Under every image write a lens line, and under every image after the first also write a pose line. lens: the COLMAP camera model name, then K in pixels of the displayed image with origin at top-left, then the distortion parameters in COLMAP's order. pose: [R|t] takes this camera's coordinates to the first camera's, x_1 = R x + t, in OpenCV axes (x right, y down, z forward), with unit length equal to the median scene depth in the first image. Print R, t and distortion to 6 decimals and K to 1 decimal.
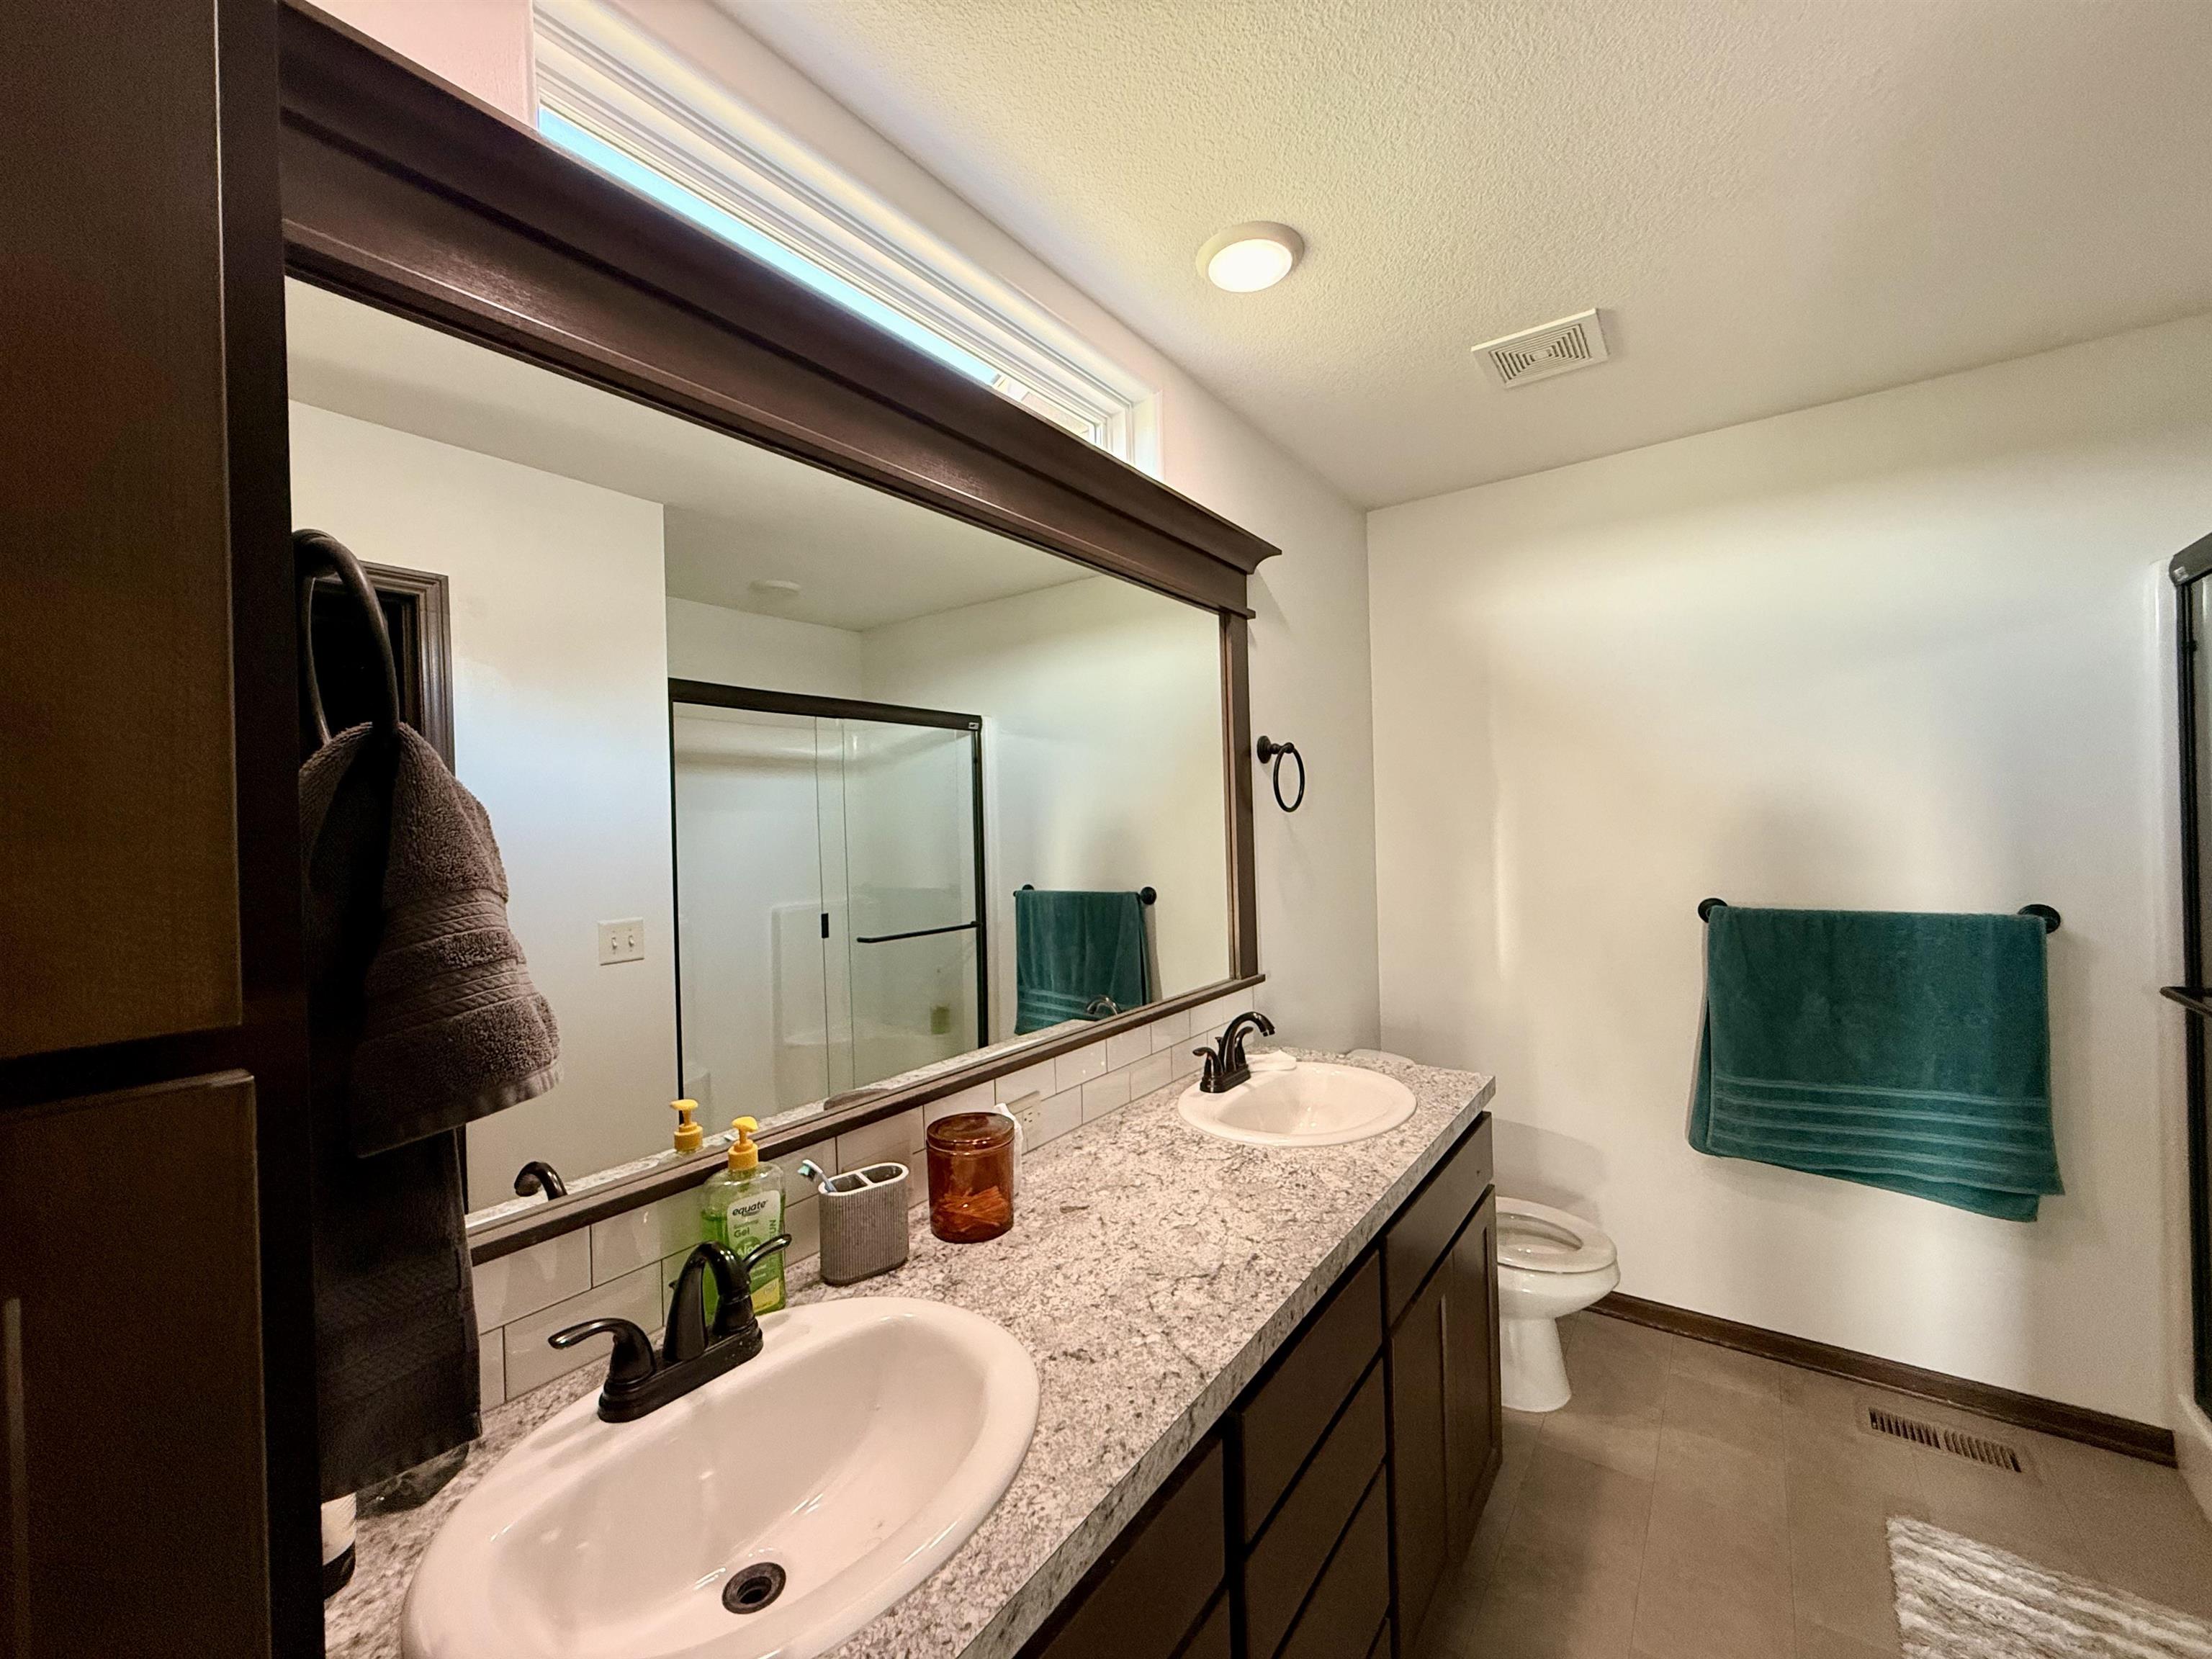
lens RADIAL K [[877.0, 0, 1103.3], [0, 877.0, 832.6], [0, 0, 1]] dist [0.001487, 0.000133]
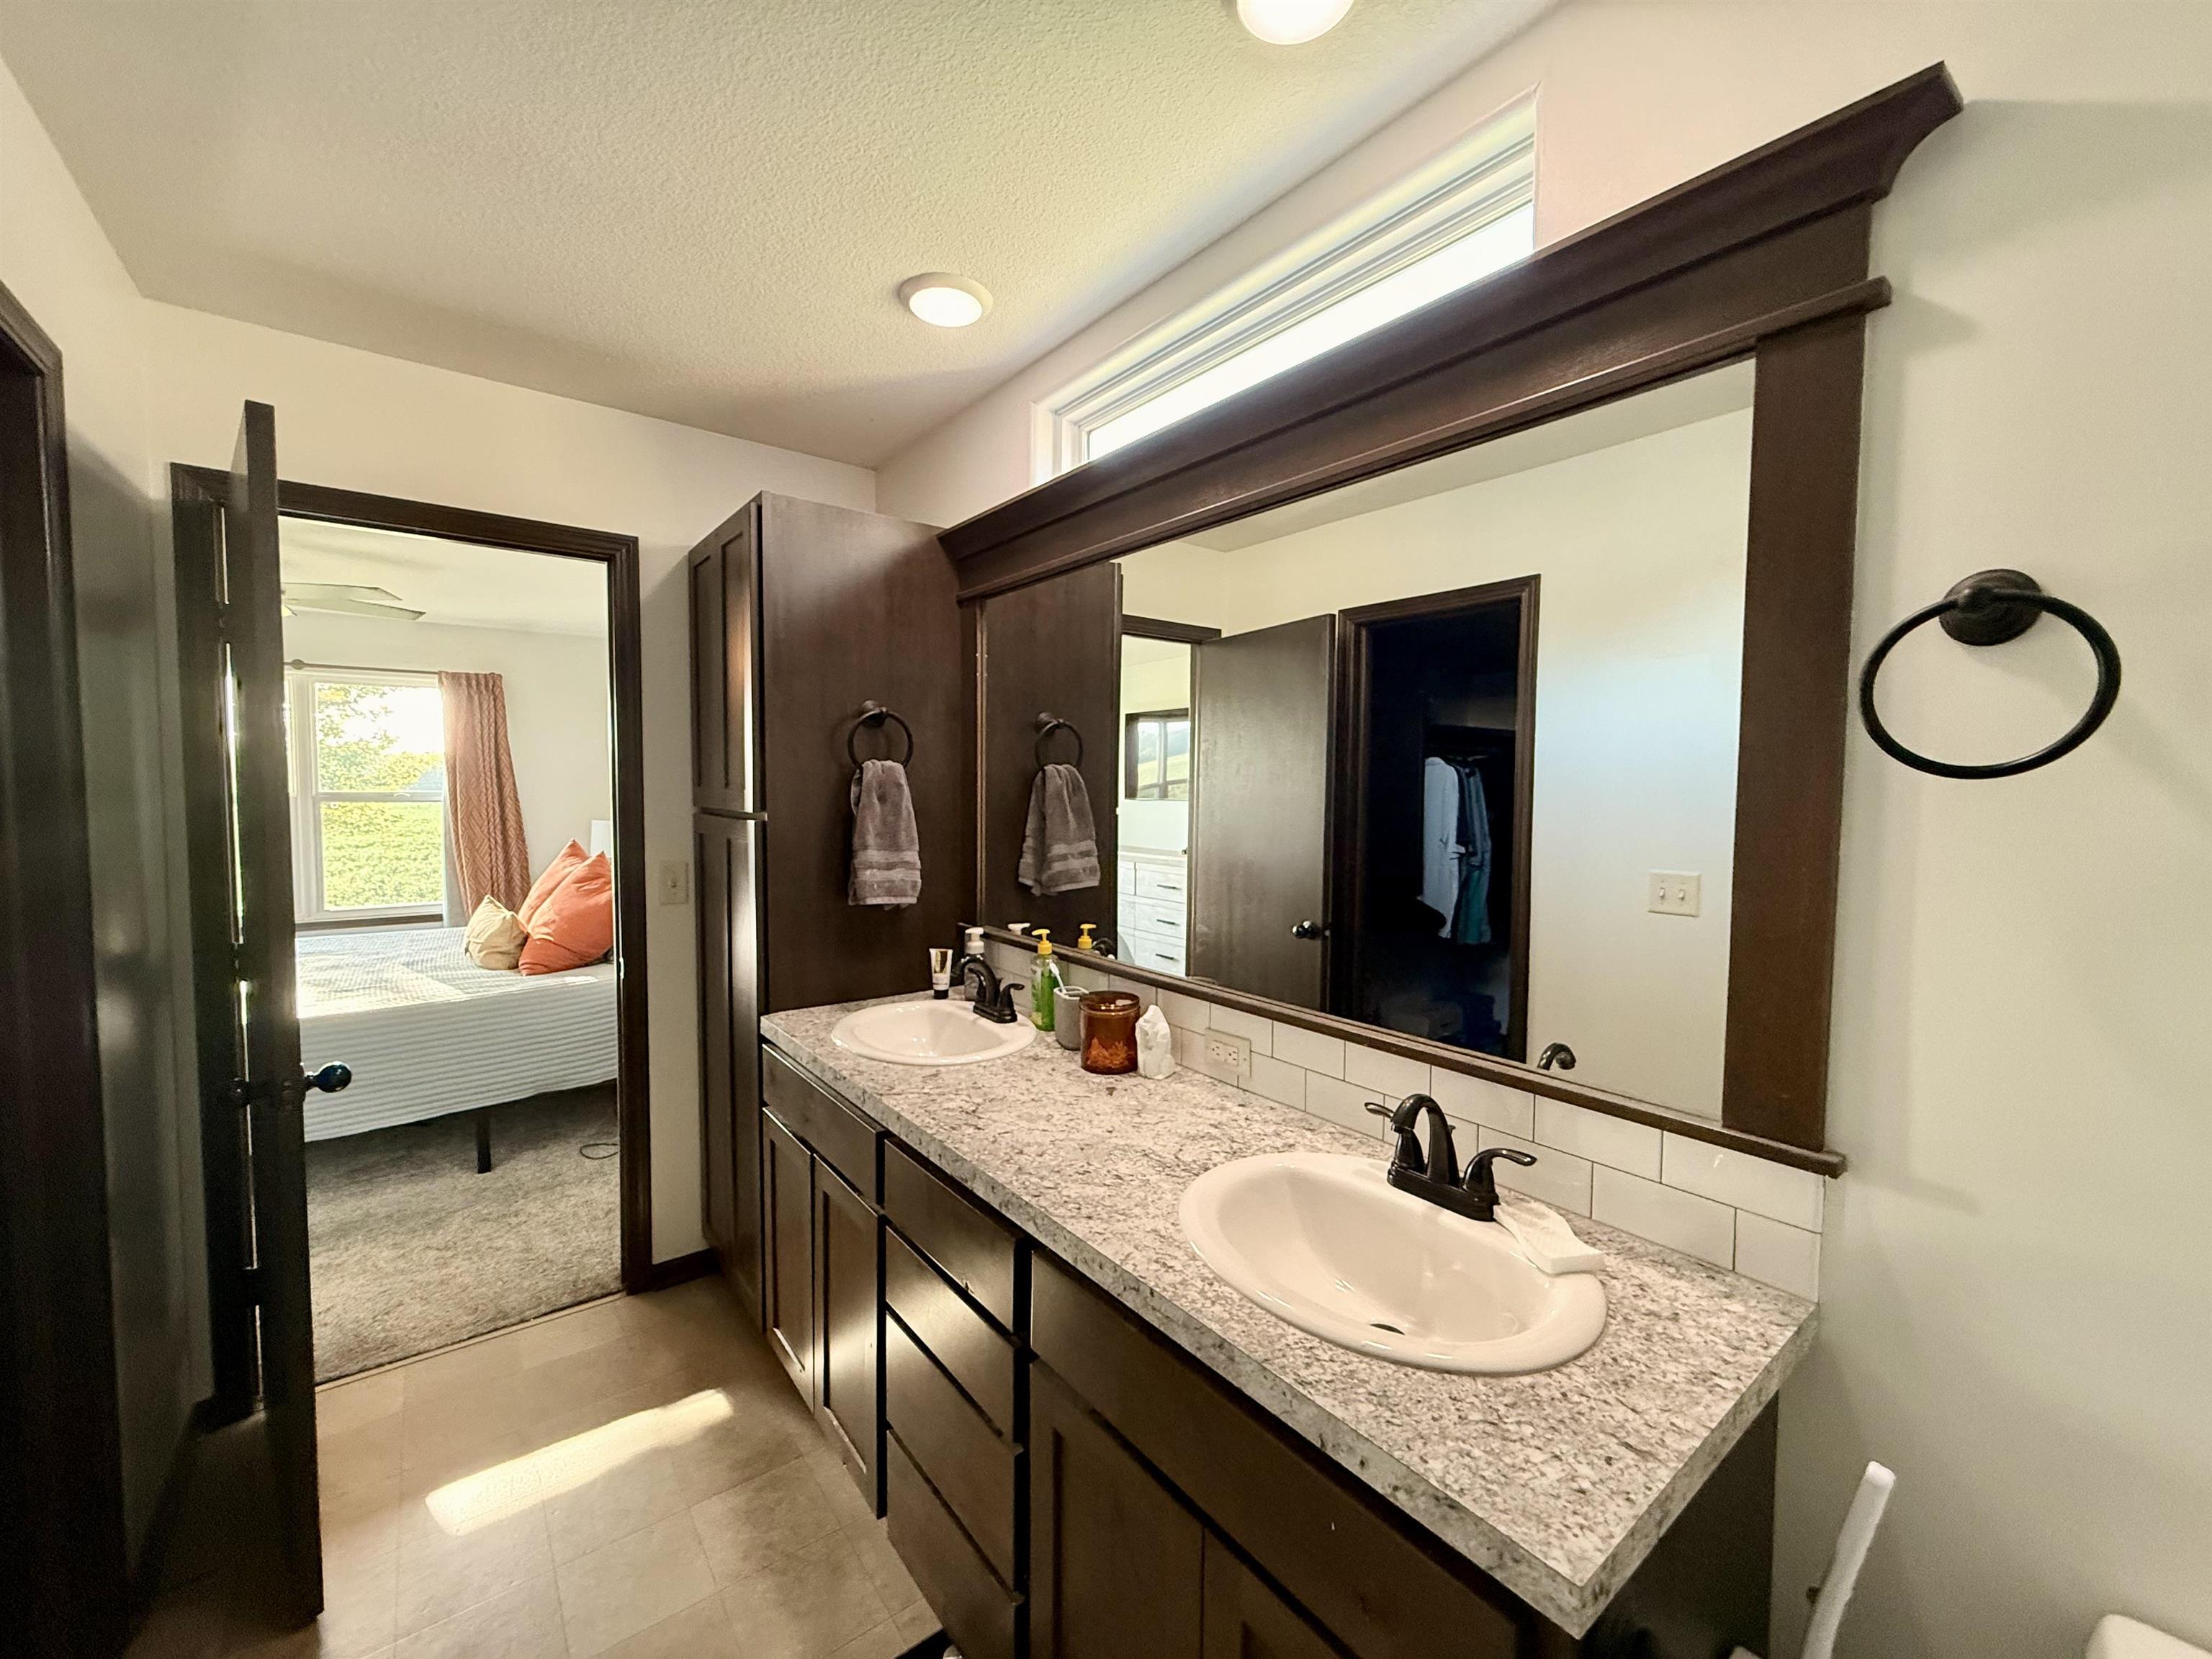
lens RADIAL K [[877.0, 0, 1104.8], [0, 877.0, 826.9], [0, 0, 1]] dist [0.001487, 0.000133]
pose [[-0.271076, 0.076855, -0.959485, 1.163215], [-0.004020, 0.996708, 0.080973, -0.059082], [0.962550, 0.025807, -0.269874, 1.322171]]
